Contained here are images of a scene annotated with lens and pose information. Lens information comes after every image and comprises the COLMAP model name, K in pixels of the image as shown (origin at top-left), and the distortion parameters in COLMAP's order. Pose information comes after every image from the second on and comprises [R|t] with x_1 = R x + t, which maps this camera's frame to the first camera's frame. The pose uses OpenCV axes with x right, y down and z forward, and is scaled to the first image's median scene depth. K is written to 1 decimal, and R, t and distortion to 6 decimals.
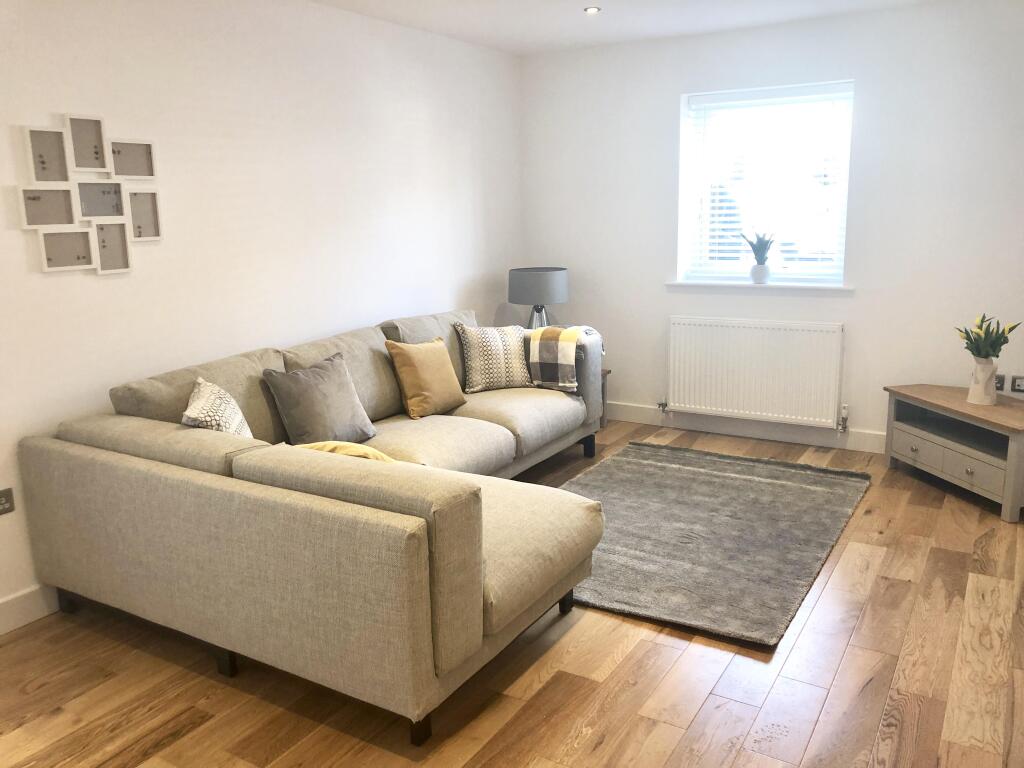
lens RADIAL K [[835.0, 0, 511.3], [0, 835.0, 382.1], [0, 0, 1]] dist [0.032460, -0.024665]
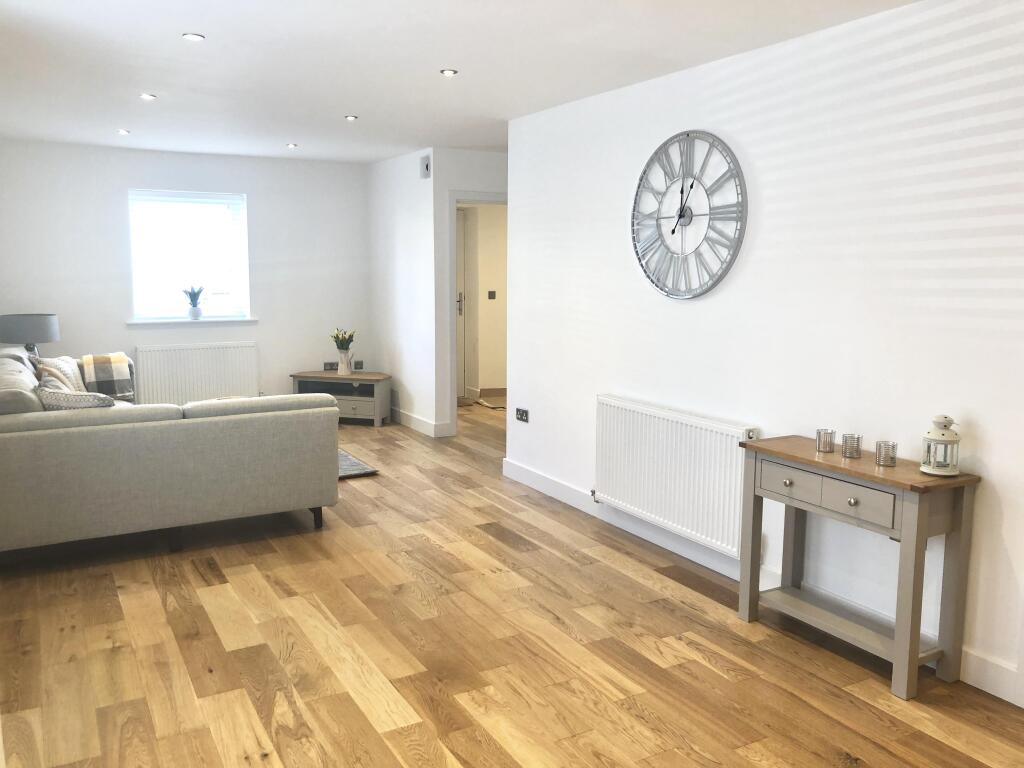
lens RADIAL K [[835.0, 0, 513.3], [0, 835.0, 374.8], [0, 0, 1]] dist [0.032460, -0.024665]
pose [[0.482822, -0.091689, 0.870906, -0.802135], [0.166902, 0.985909, 0.011267, 0.061317], [-0.859667, 0.139916, 0.491321, -0.222299]]
